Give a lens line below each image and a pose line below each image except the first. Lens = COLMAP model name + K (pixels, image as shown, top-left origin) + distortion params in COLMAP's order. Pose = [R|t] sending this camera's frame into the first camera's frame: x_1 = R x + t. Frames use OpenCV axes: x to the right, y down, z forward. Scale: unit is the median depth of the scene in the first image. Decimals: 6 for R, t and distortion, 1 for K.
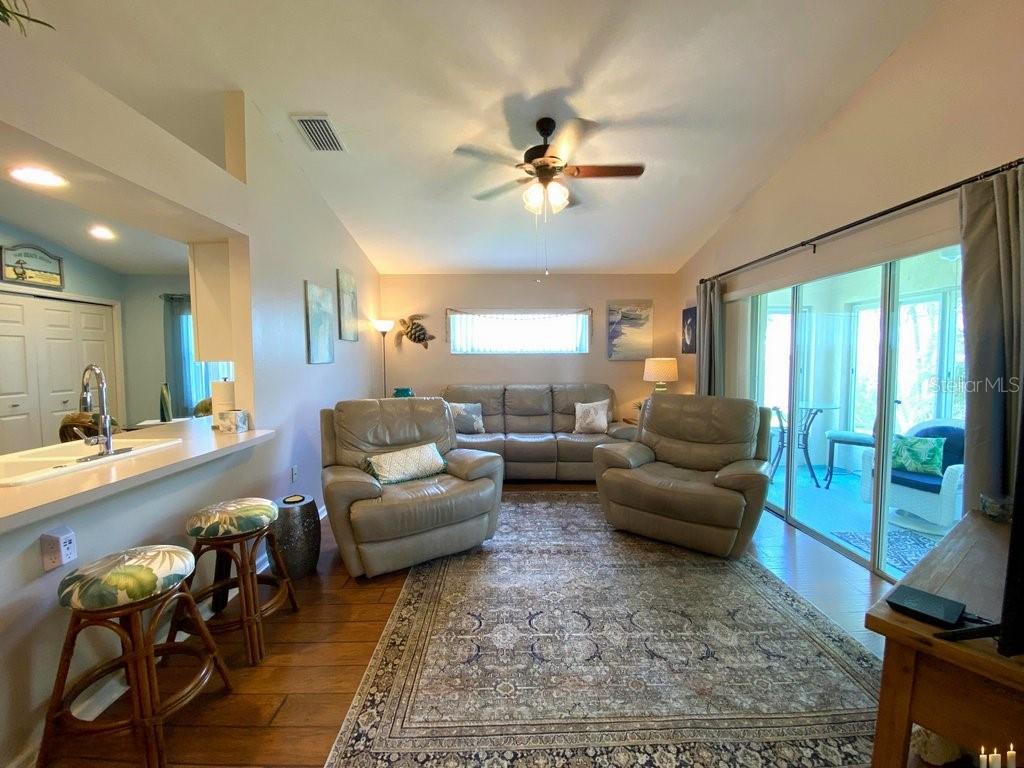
lens RADIAL K [[409.1, 0, 511.7], [0, 409.1, 381.6], [0, 0, 1]] dist [0.022068, -0.020315]
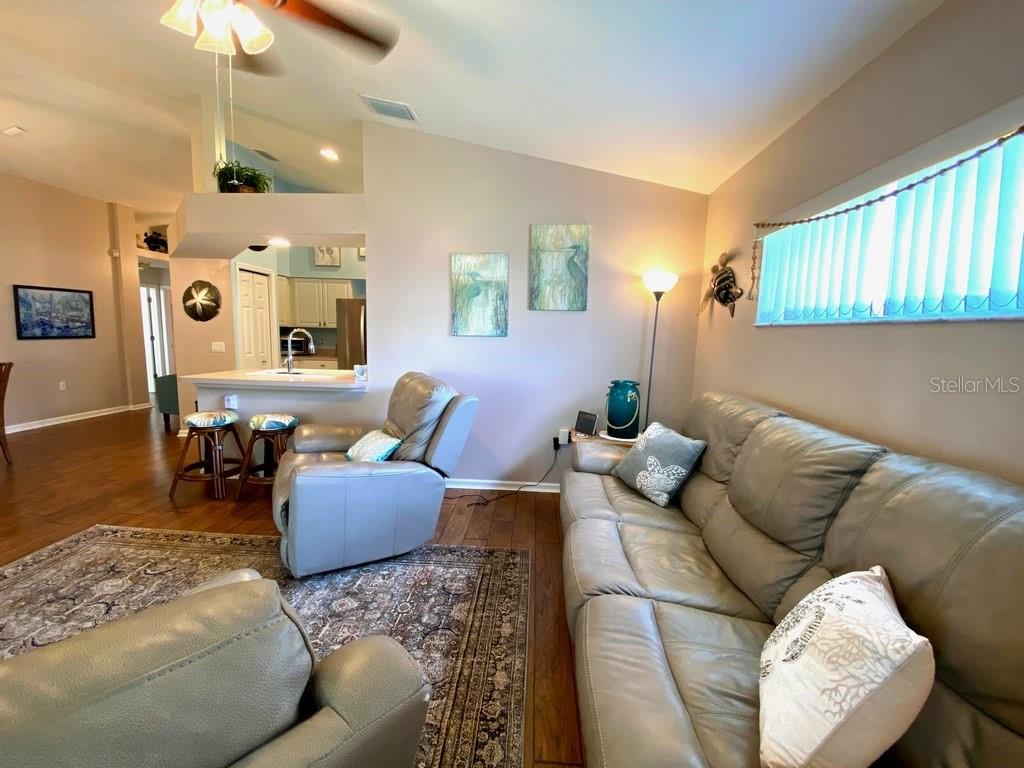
lens RADIAL K [[413.1, 0, 512.9], [0, 413.1, 381.6], [0, 0, 1]] dist [0.021641, -0.020413]
pose [[-0.078925, 0.120301, -0.989595, 0.582273], [-0.080486, 0.988682, 0.126609, -0.079533], [0.993626, 0.089642, -0.068349, 1.346297]]
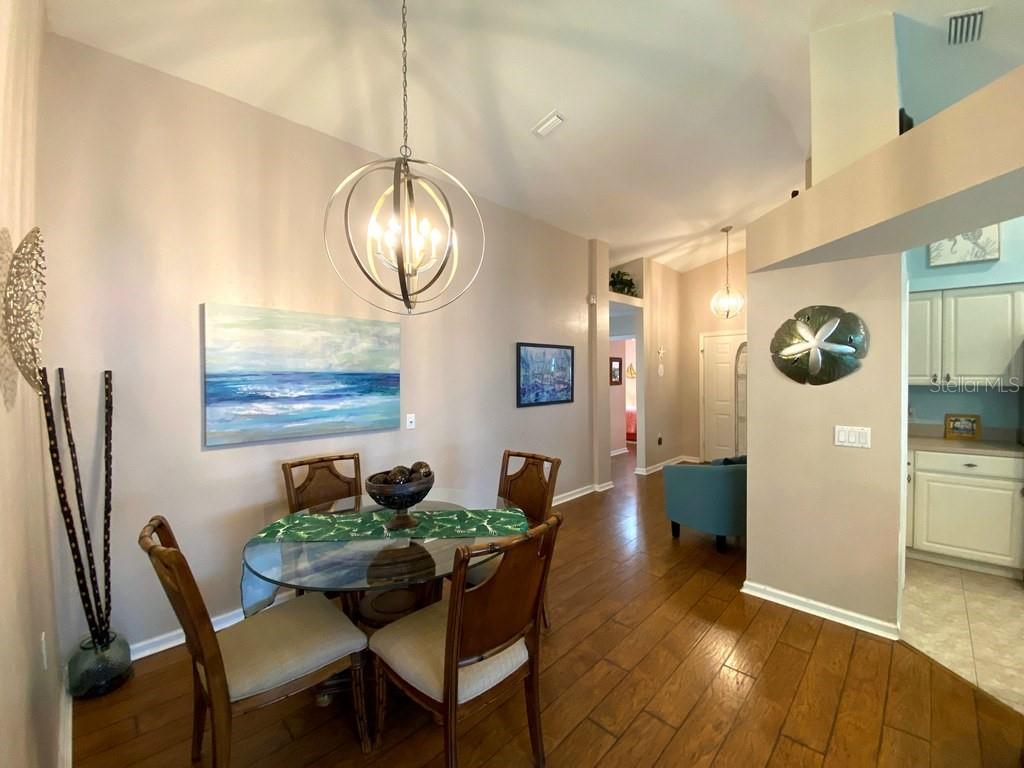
lens RADIAL K [[413.1, 0, 512.9], [0, 413.1, 381.6], [0, 0, 1]] dist [0.021641, -0.020413]
pose [[-0.712243, 0.022036, -0.701587, 0.058838], [-0.029156, 0.997716, 0.060936, -0.048082], [0.701327, 0.063857, -0.709974, 0.189641]]
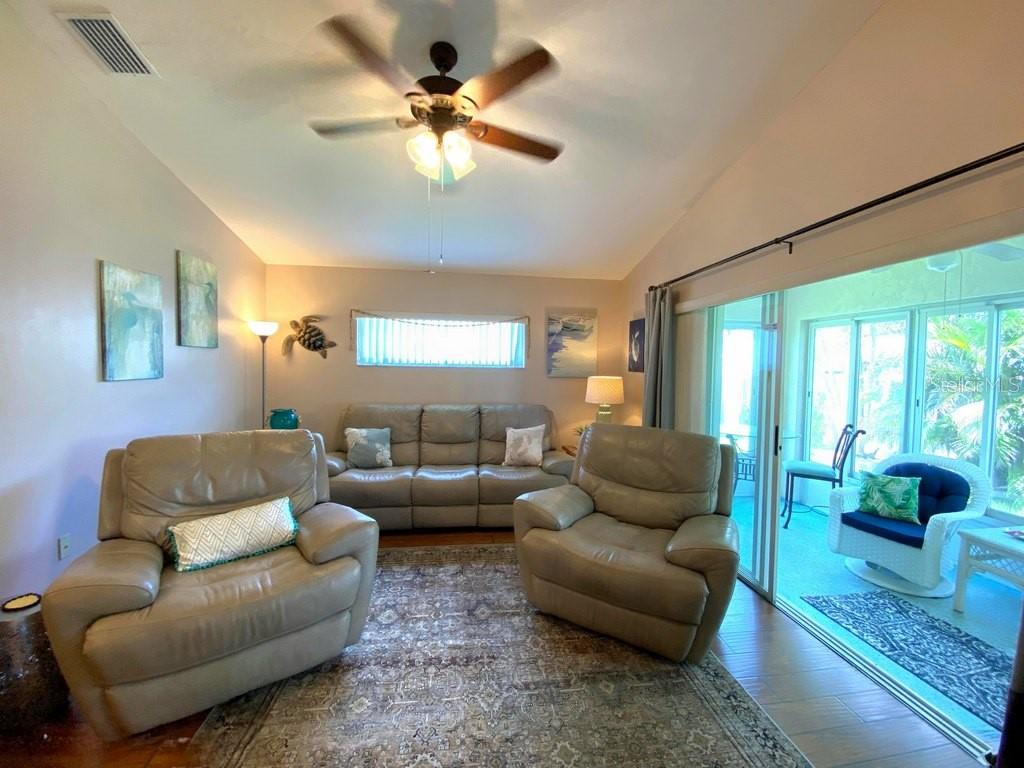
lens RADIAL K [[413.1, 0, 512.9], [0, 413.1, 381.6], [0, 0, 1]] dist [0.021641, -0.020413]
pose [[0.993776, 0.016508, 0.110166, 0.122105], [-0.014415, 0.999701, -0.019770, -0.042933], [-0.110460, 0.018059, 0.993717, 0.262760]]
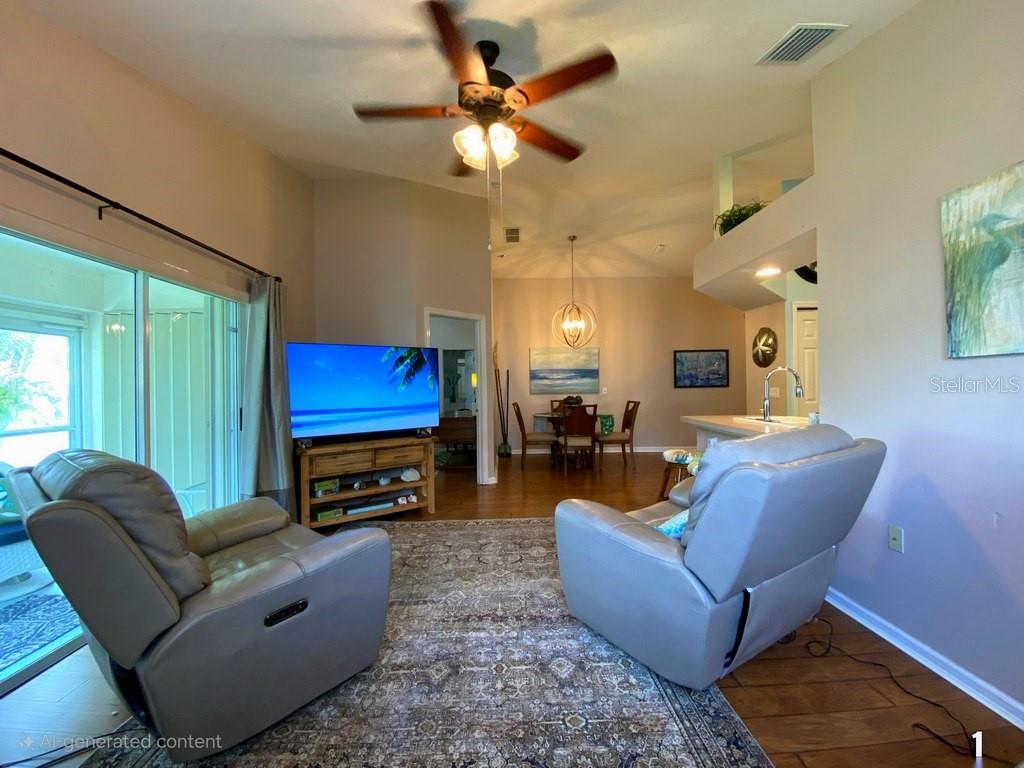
lens RADIAL K [[413.1, 0, 512.9], [0, 413.1, 381.6], [0, 0, 1]] dist [0.021641, -0.020413]
pose [[-0.999733, 0.021231, -0.009175, 0.050332], [0.020738, 0.998491, 0.050840, -0.057081], [0.010241, 0.050636, -0.998665, 1.635275]]
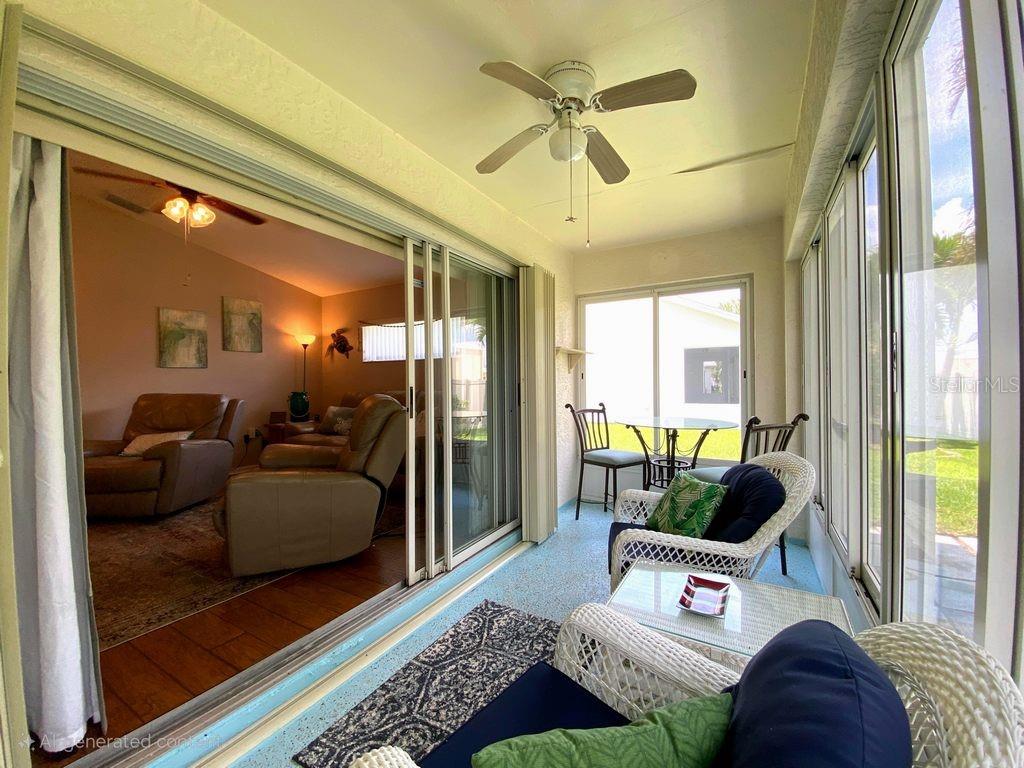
lens RADIAL K [[413.1, 0, 512.9], [0, 413.1, 381.6], [0, 0, 1]] dist [0.021641, -0.020413]
pose [[0.856932, -0.003954, -0.515414, 1.324856], [-0.023932, 0.998587, -0.047451, 0.044056], [0.514873, 0.052997, 0.855627, 0.470858]]
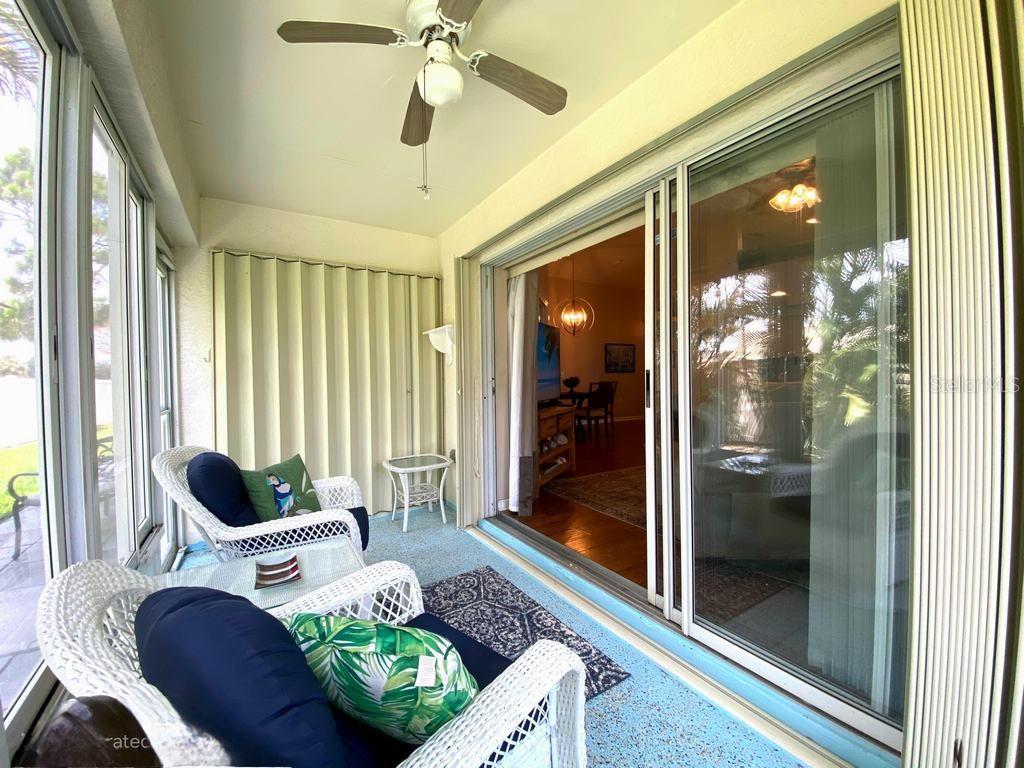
lens RADIAL K [[413.1, 0, 512.9], [0, 413.1, 381.6], [0, 0, 1]] dist [0.021641, -0.020413]
pose [[-0.852451, 0.023388, -0.522285, 1.283542], [-0.011963, 0.997865, 0.064209, 0.000121], [0.522671, 0.060983, -0.850351, 1.489677]]
